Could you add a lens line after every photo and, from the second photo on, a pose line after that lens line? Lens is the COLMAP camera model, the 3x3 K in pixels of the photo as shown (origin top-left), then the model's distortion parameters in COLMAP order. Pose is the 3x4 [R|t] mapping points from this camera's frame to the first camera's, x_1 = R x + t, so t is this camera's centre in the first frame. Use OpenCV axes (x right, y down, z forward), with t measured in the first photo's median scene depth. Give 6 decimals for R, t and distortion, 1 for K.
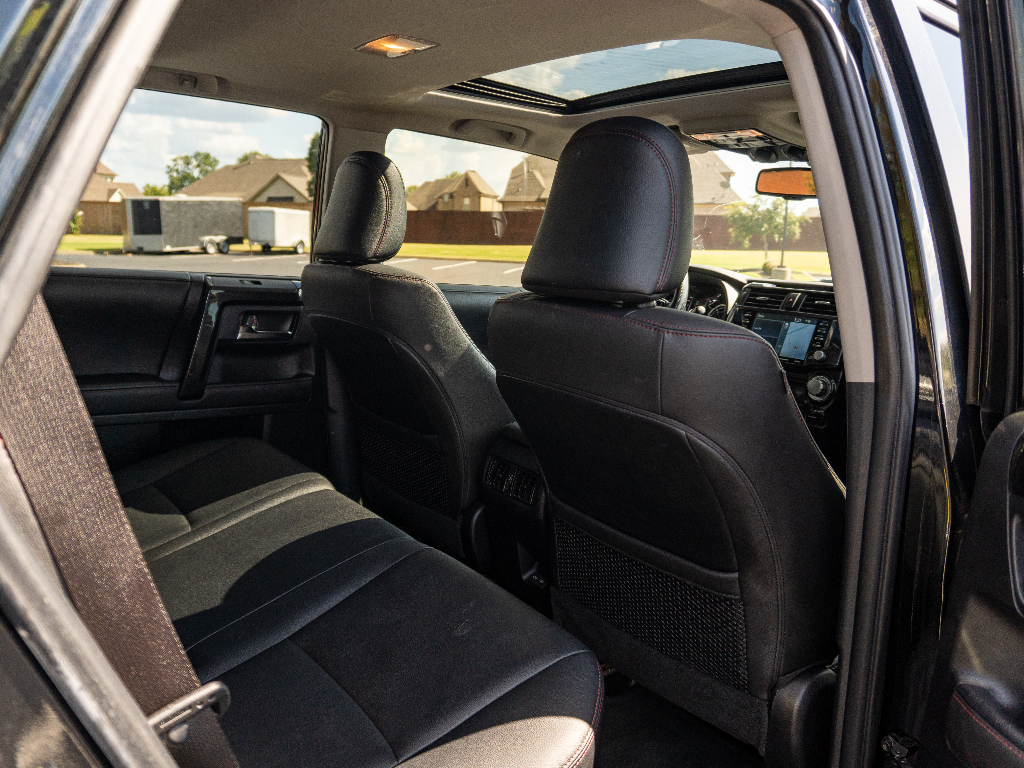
lens RADIAL K [[797.2, 0, 511.9], [0, 797.2, 383.4], [0, 0, 1]] dist [-0.018099, -0.005700]
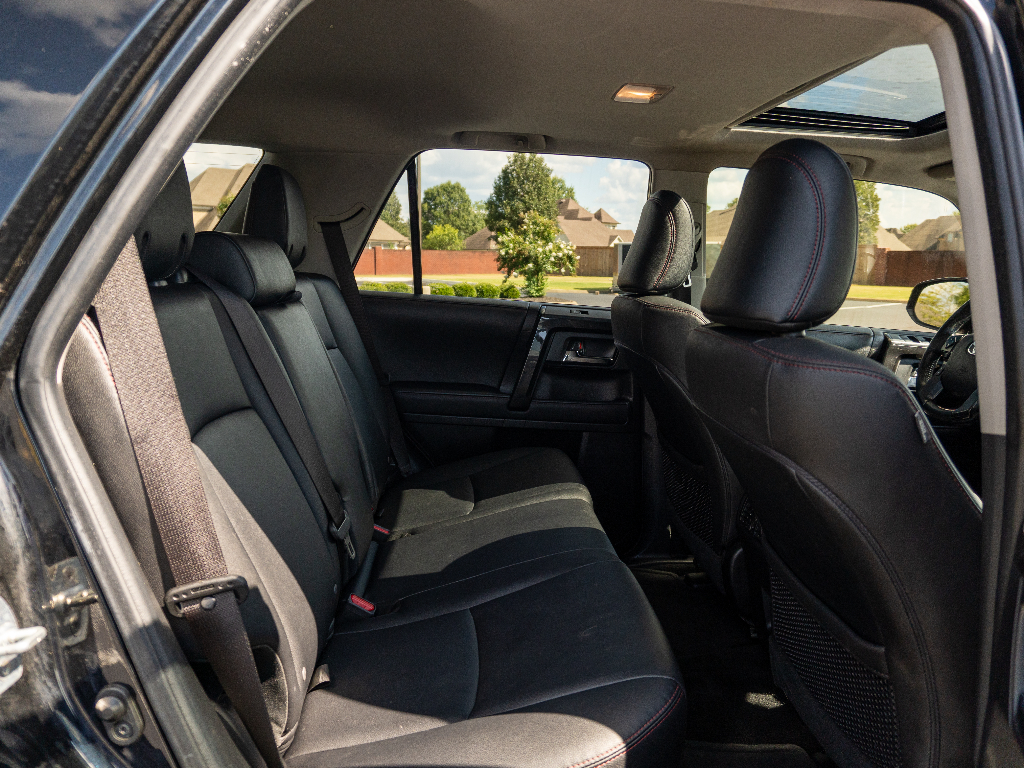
lens RADIAL K [[797.2, 0, 516.1], [0, 797.2, 386.2], [0, 0, 1]] dist [-0.018099, -0.005700]
pose [[0.833188, 0.074314, -0.547974, 0.227315], [-0.100877, 0.994727, -0.018481, 0.006599], [0.543711, 0.070677, 0.836291, 0.021578]]
